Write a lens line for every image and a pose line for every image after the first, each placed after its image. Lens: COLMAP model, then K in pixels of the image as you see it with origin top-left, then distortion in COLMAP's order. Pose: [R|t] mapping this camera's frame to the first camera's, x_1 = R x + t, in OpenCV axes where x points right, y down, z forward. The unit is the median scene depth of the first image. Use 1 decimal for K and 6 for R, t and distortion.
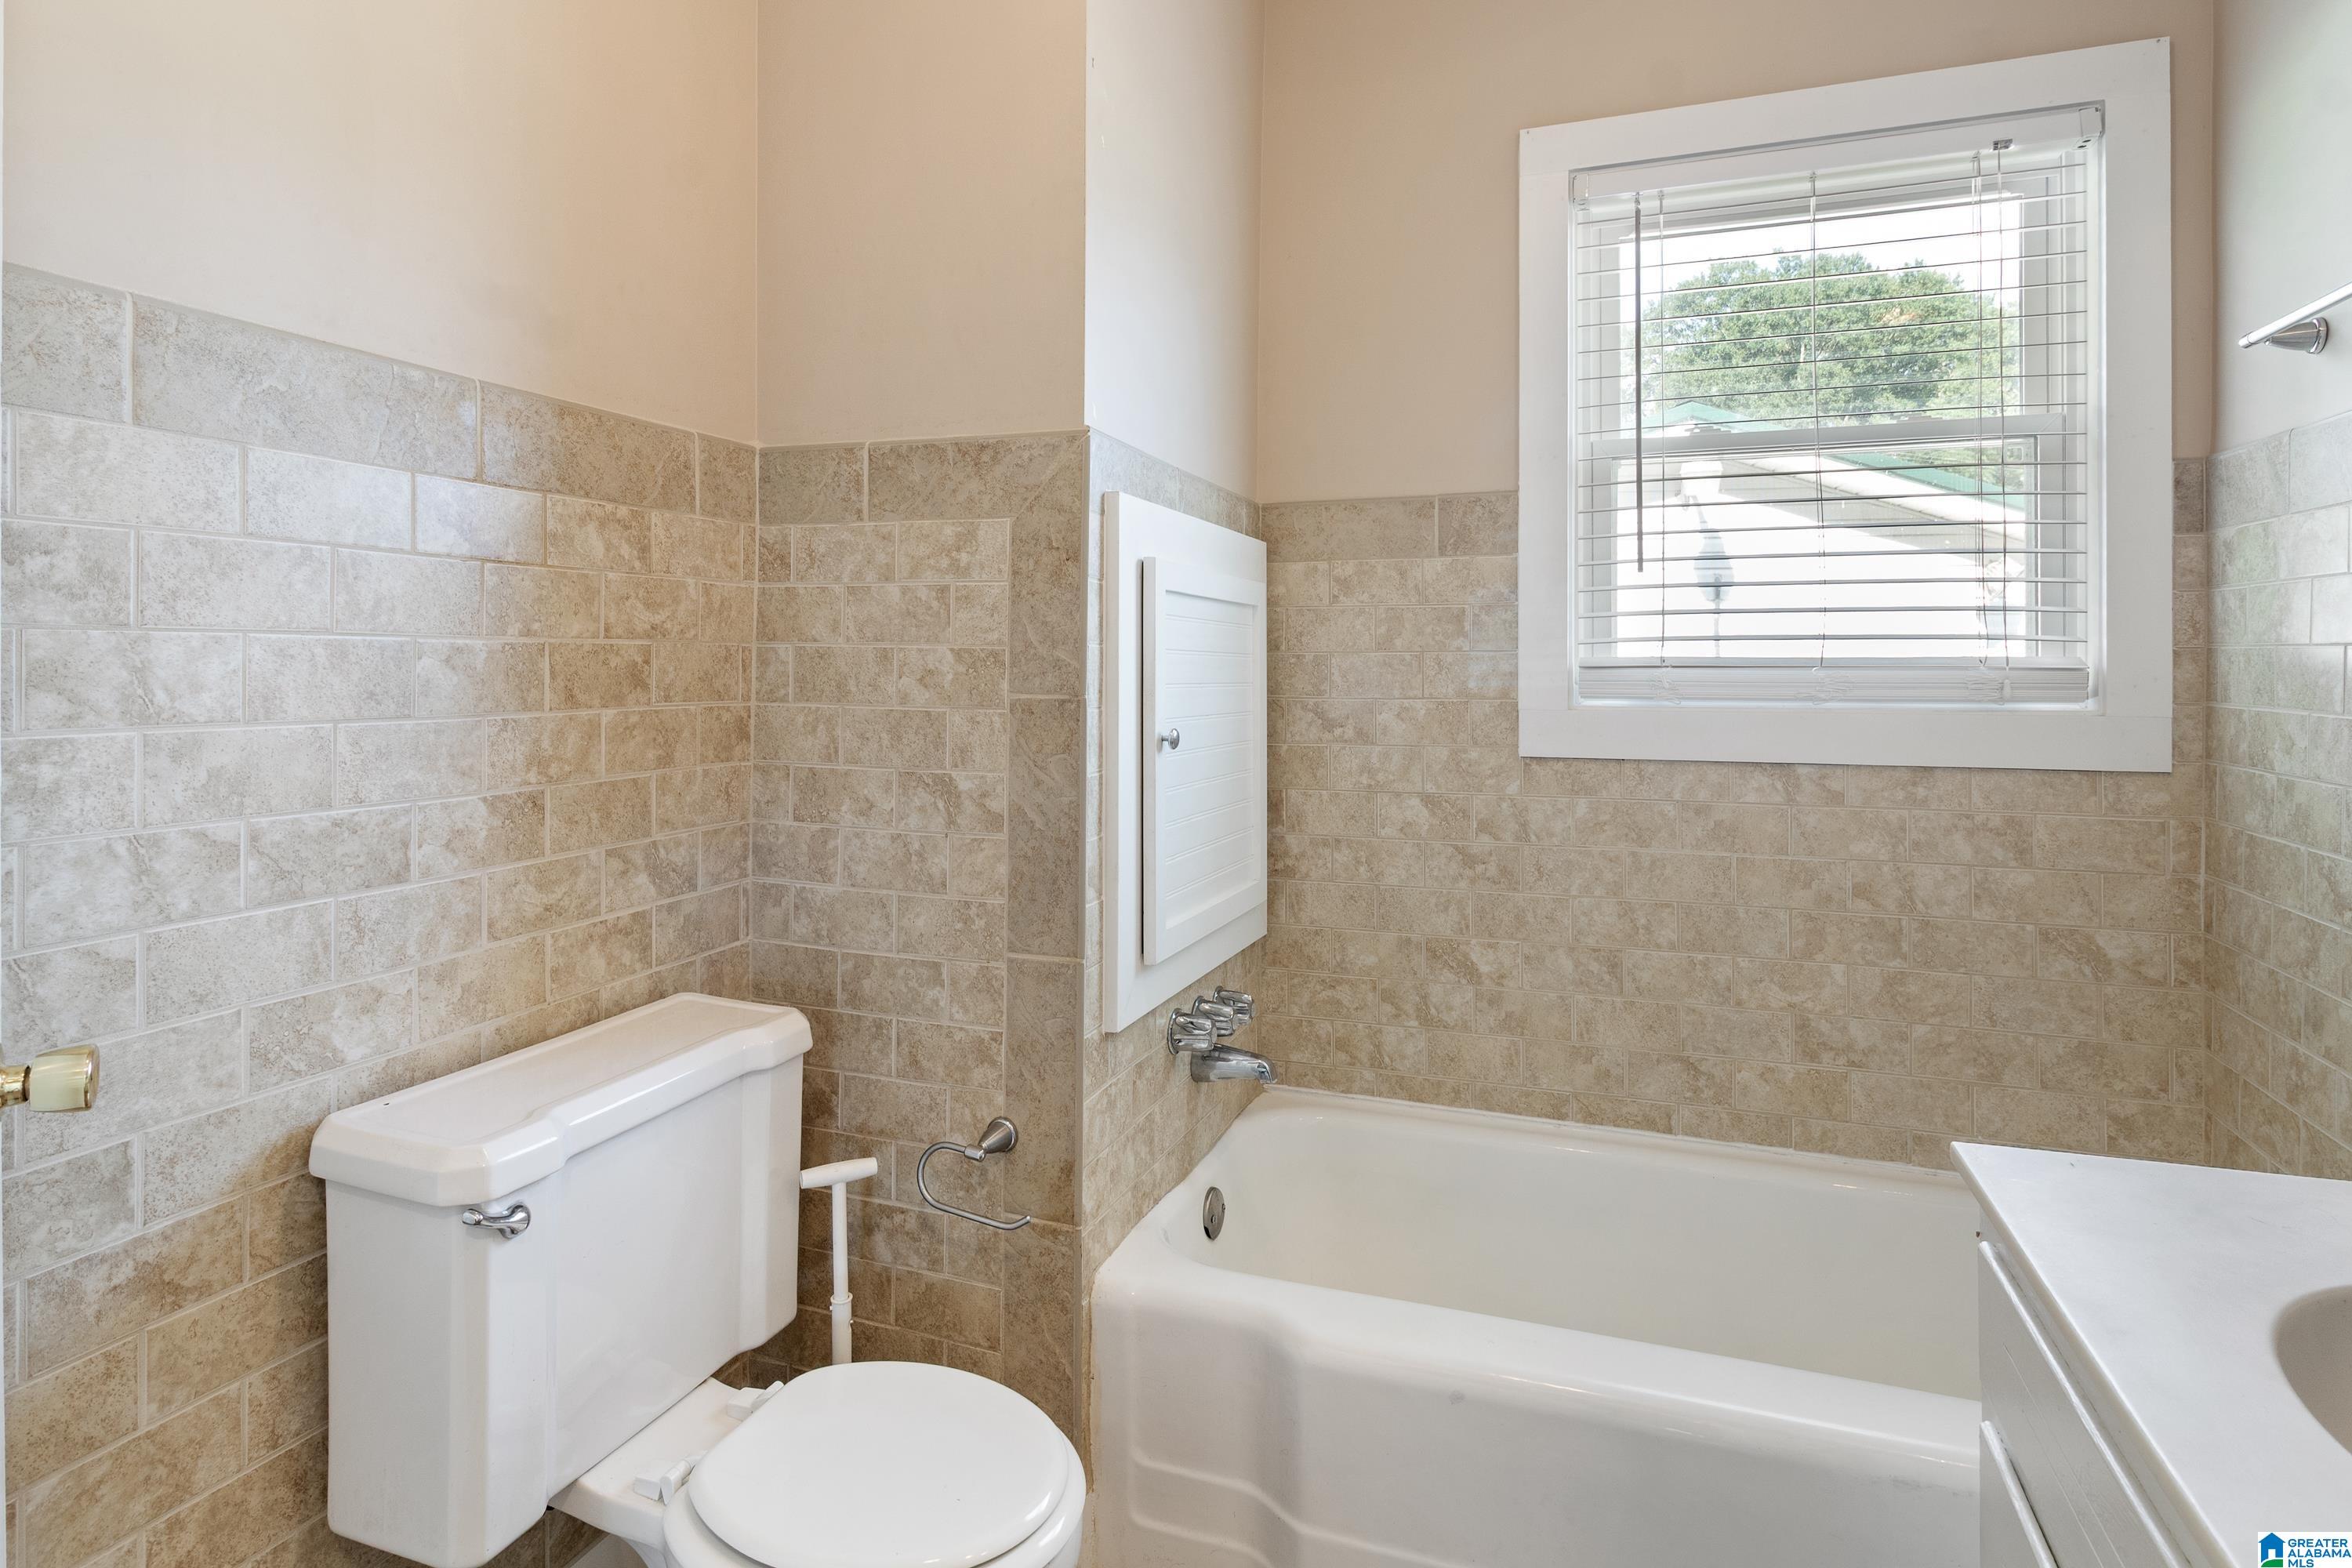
lens RADIAL K [[1263.3, 0, 1192.3], [0, 1263.3, 679.3], [0, 0, 1]] dist [0.000409, -0.000753]
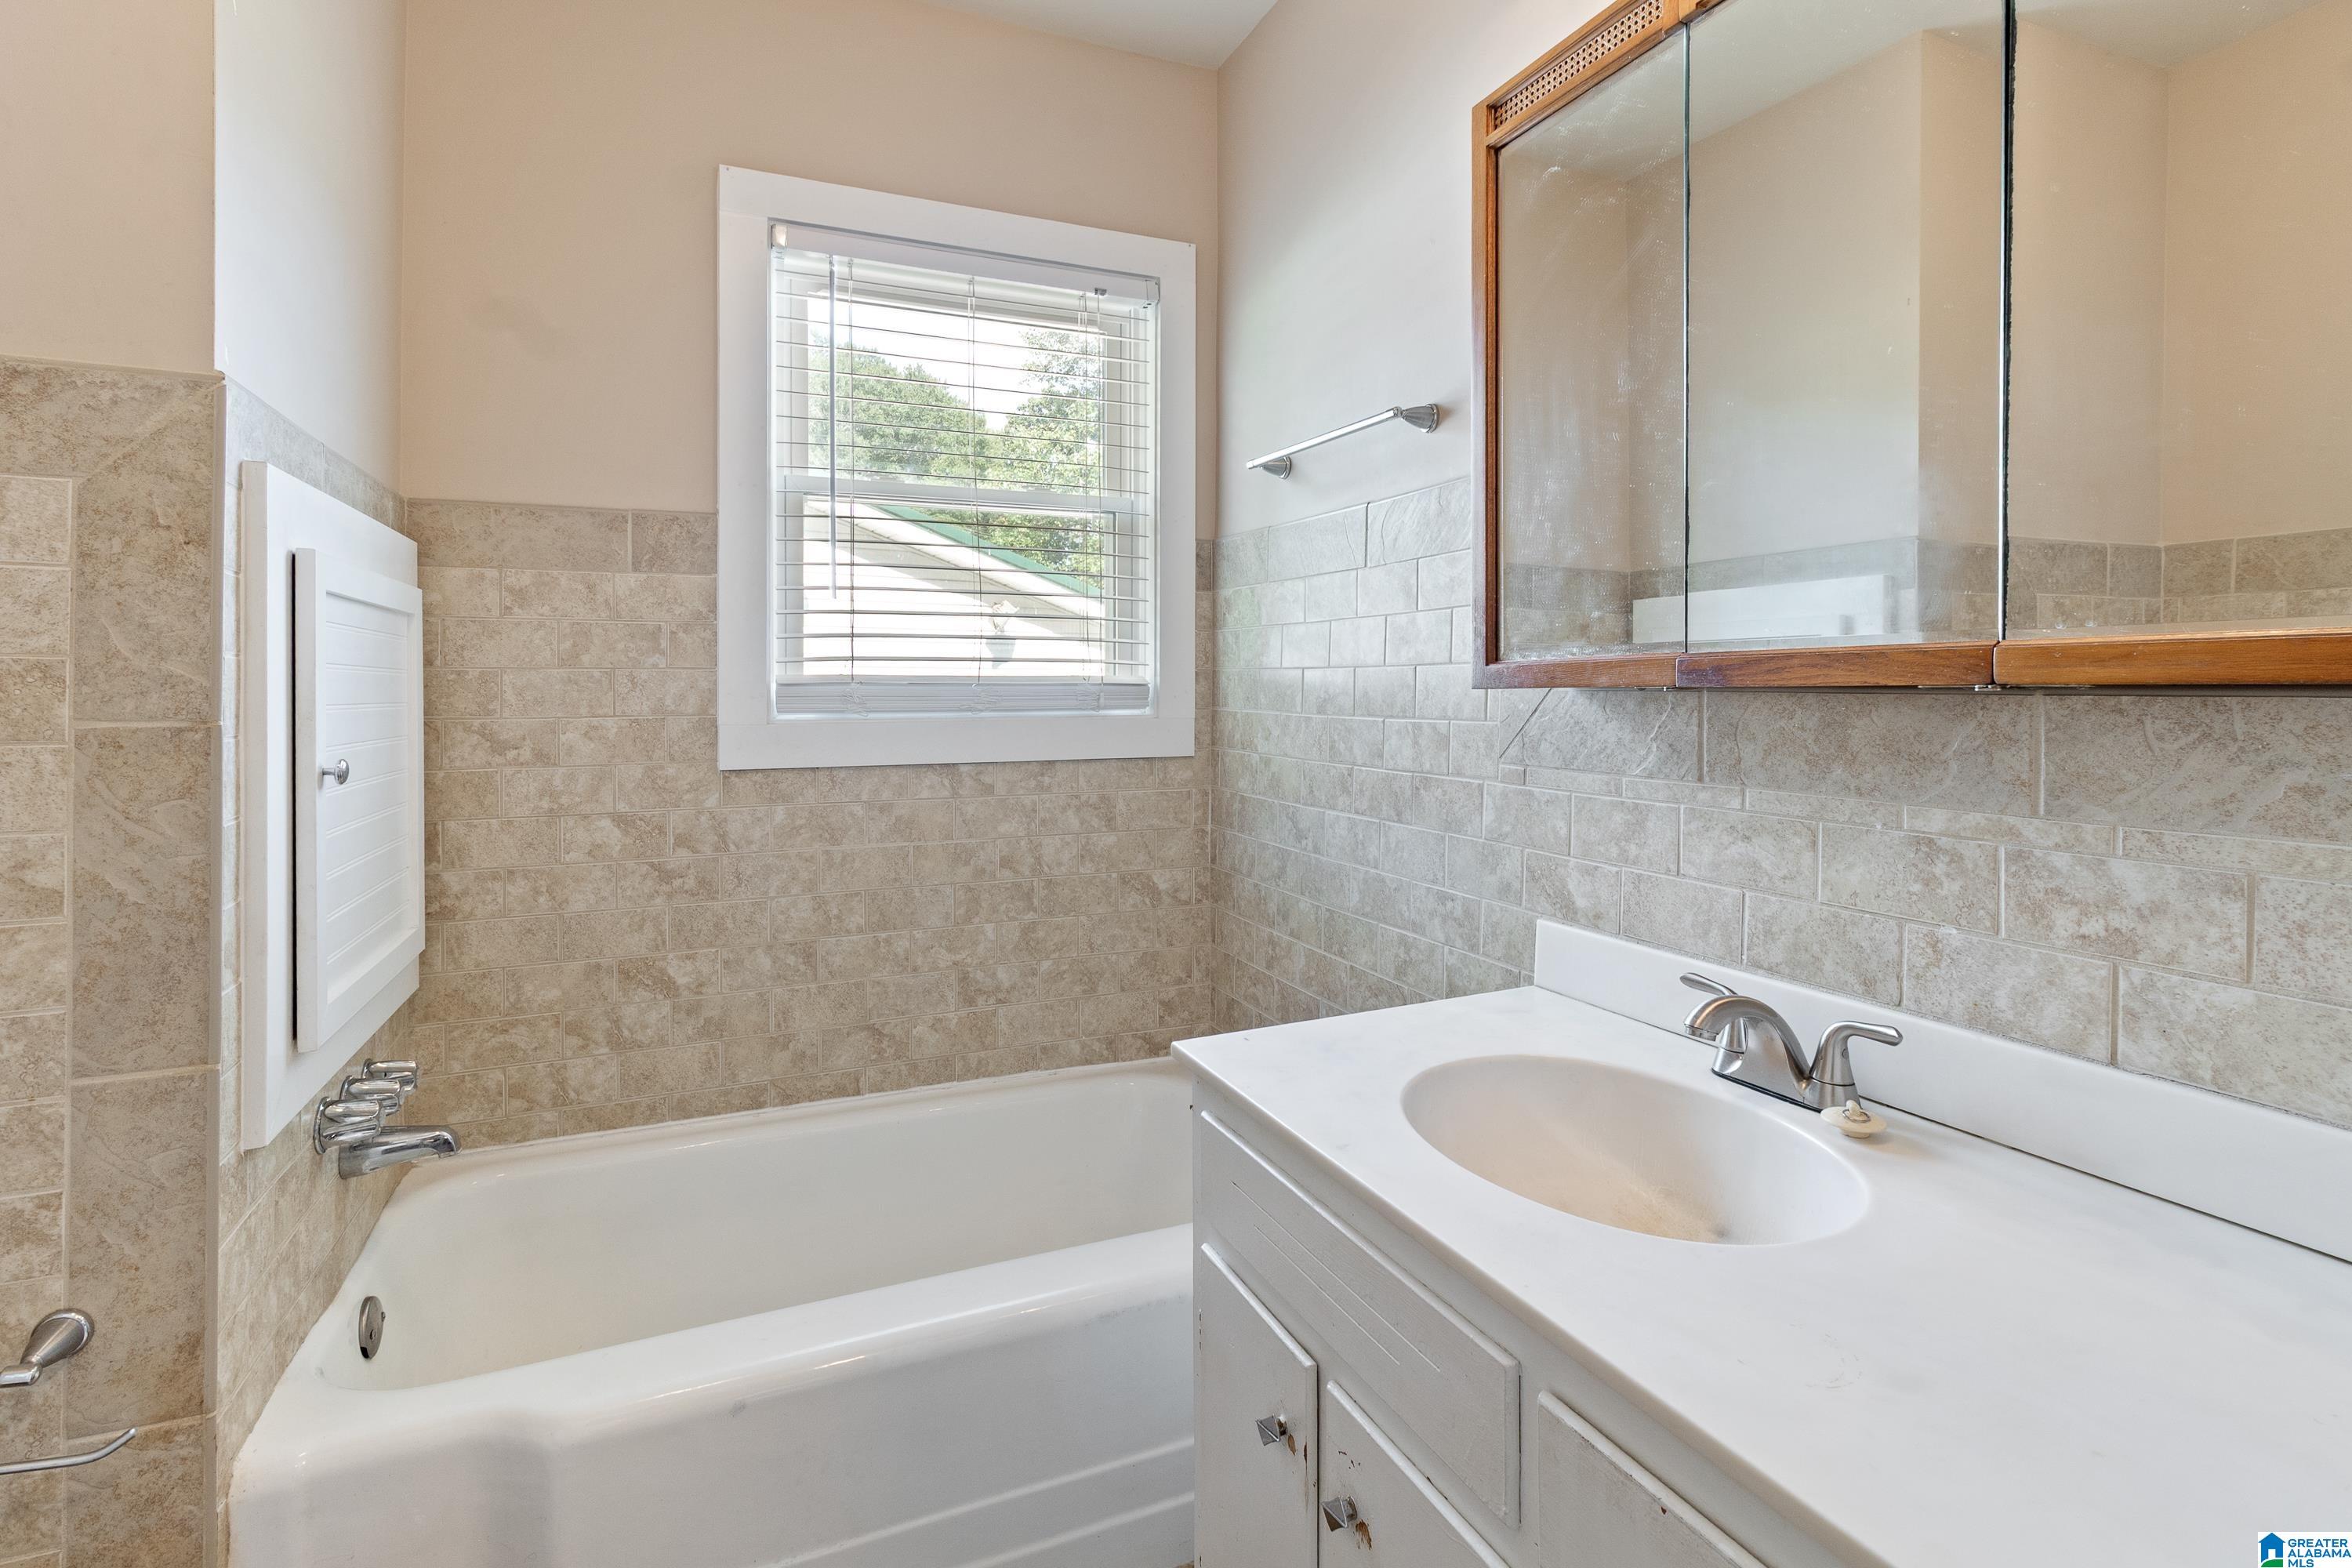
lens RADIAL K [[1113.3, 0, 1182.8], [0, 1113.3, 700.4], [0, 0, 1]] dist [0.009224, -0.001276]
pose [[0.725071, -0.011973, 0.688570, -0.103865], [0.008455, 0.999928, 0.008485, -0.000786], [-0.688622, -0.000330, 0.725120, 0.079550]]
